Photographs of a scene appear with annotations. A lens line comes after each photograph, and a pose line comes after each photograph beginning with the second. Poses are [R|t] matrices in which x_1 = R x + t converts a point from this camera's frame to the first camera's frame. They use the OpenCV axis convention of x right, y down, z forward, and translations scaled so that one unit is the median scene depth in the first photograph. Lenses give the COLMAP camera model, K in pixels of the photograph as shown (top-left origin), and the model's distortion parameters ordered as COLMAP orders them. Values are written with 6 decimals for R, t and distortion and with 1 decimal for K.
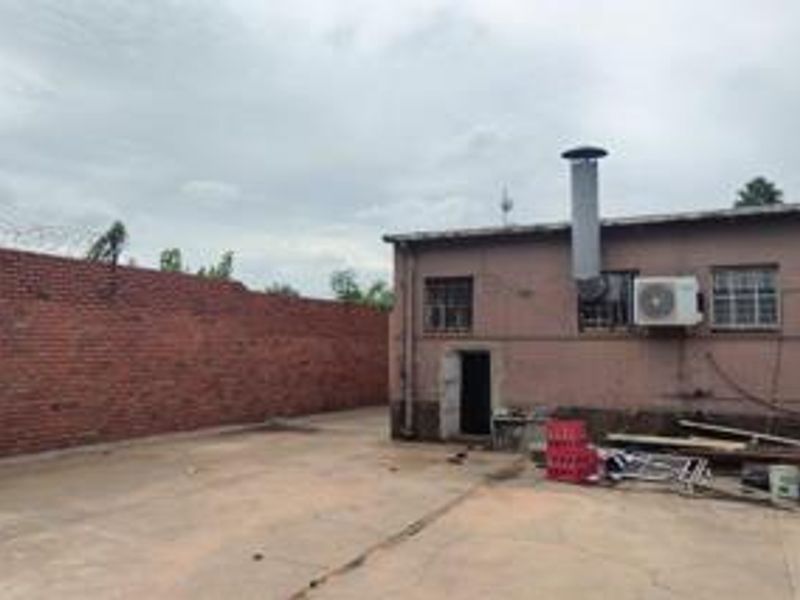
lens RADIAL K [[645.4, 0, 400.0], [0, 645.4, 300.0], [0, 0, 1]] dist [0.009280, 0.004120]
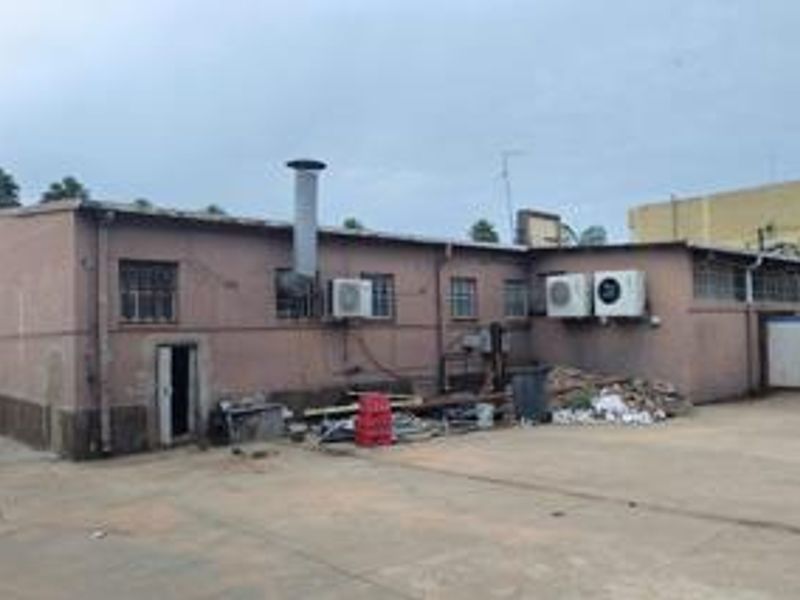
lens RADIAL K [[660.3, 0, 400.0], [0, 660.3, 300.0], [0, 0, 1]] dist [0.008046, -0.004385]
pose [[0.380144, 0.028164, 0.924498, -0.687926], [-0.039660, 0.999113, -0.014130, 0.019180], [-0.924076, -0.031294, 0.380924, 0.392338]]
